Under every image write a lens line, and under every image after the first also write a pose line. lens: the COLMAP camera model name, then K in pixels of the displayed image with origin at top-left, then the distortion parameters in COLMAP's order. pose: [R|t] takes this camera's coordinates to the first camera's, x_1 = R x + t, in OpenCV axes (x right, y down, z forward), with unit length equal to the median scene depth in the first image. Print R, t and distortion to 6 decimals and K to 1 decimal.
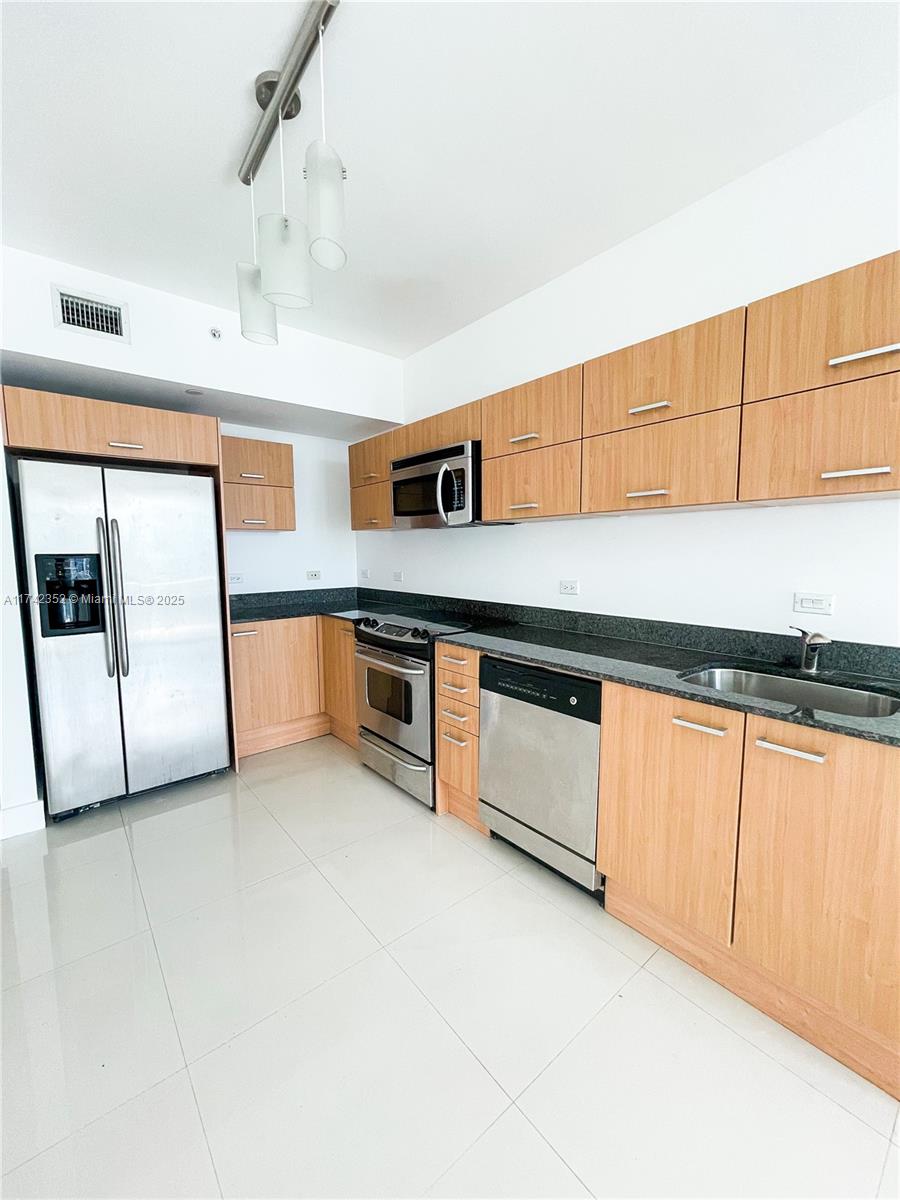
lens RADIAL K [[484.1, 0, 448.8], [0, 484.1, 598.6], [0, 0, 1]] dist [-0.000343, -0.000023]
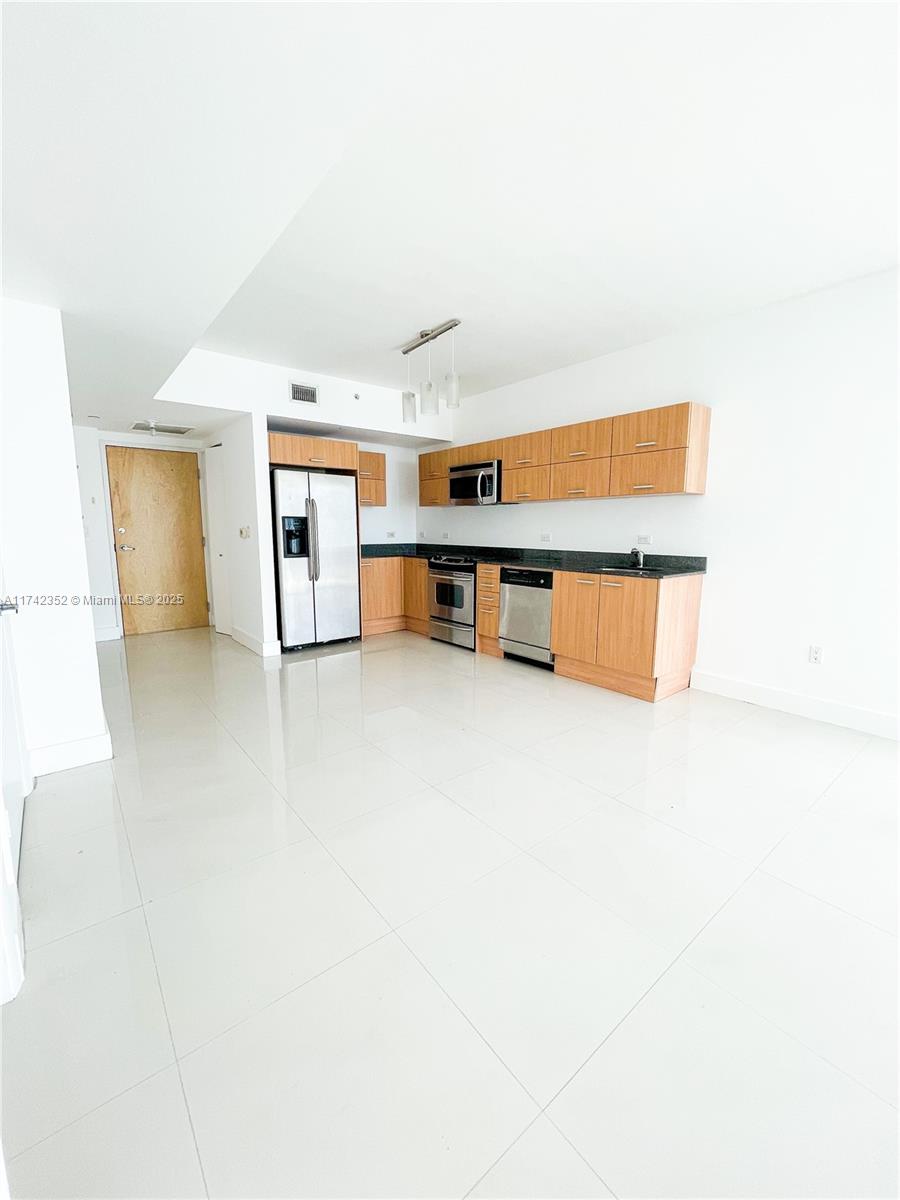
lens RADIAL K [[484.1, 0, 451.1], [0, 484.1, 599.8], [0, 0, 1]] dist [-0.000343, -0.000023]
pose [[0.999918, 0.012032, -0.004390, -0.120392], [-0.011811, 0.998809, 0.047332, 0.140819], [0.004954, -0.047276, 0.998870, -0.955938]]
